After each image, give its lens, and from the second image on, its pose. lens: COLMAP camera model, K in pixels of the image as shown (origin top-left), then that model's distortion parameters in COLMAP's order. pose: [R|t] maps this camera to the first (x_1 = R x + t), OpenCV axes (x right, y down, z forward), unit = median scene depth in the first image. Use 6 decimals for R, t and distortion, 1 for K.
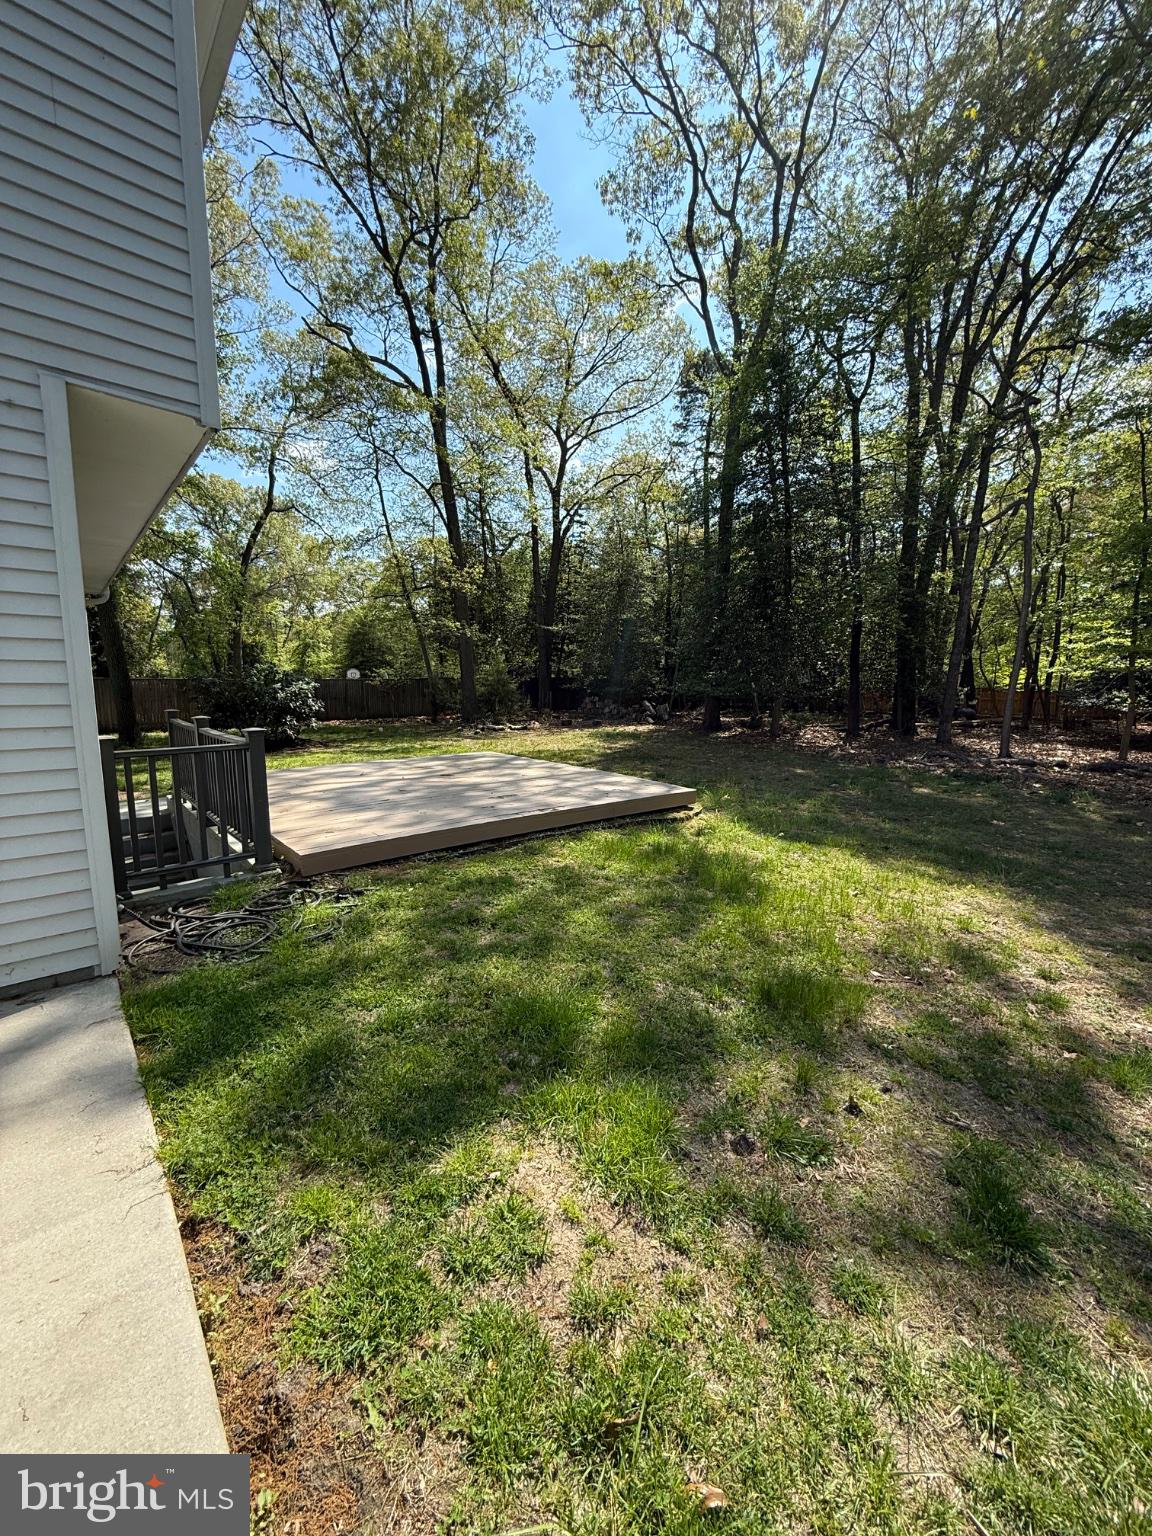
lens RADIAL K [[608.9, 0, 576.0], [0, 608.9, 768.0], [0, 0, 1]] dist [0.007631, 0.000107]
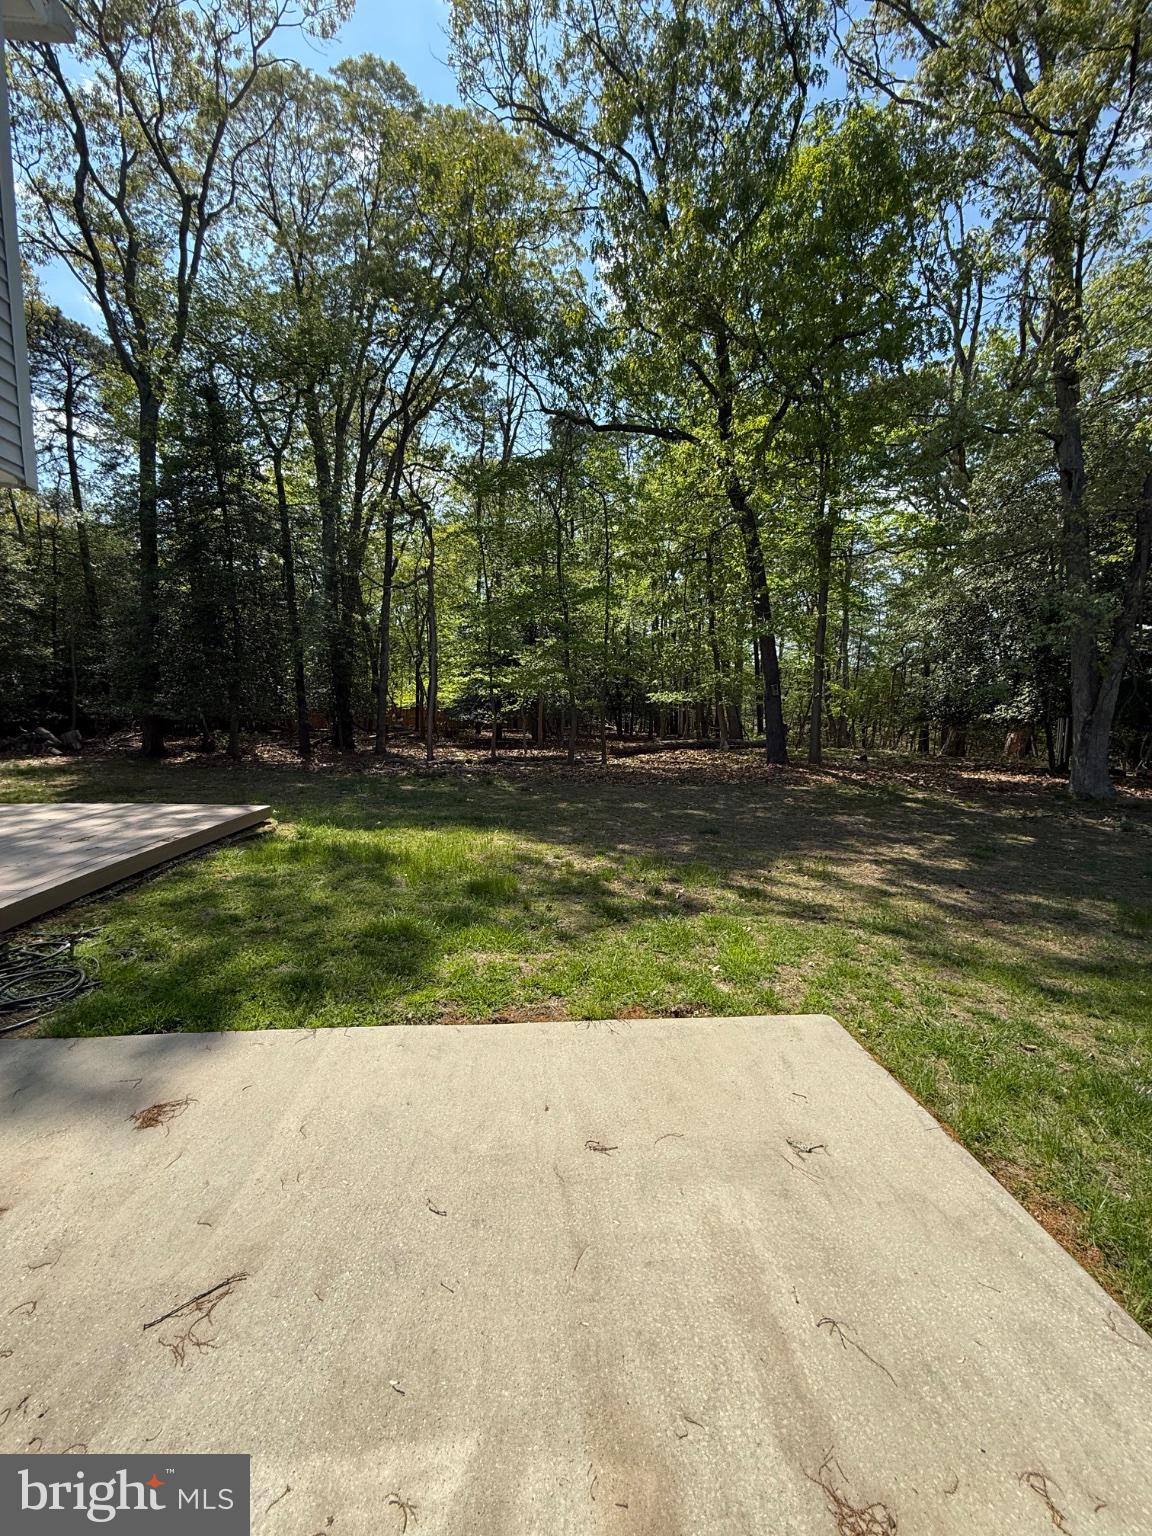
lens RADIAL K [[608.9, 0, 576.0], [0, 608.9, 768.0], [0, 0, 1]] dist [0.007631, 0.000107]
pose [[0.601974, -0.088278, 0.793621, -0.142627], [0.110390, 0.993527, 0.026781, -0.000876], [-0.790848, 0.071486, 0.607823, -0.056747]]
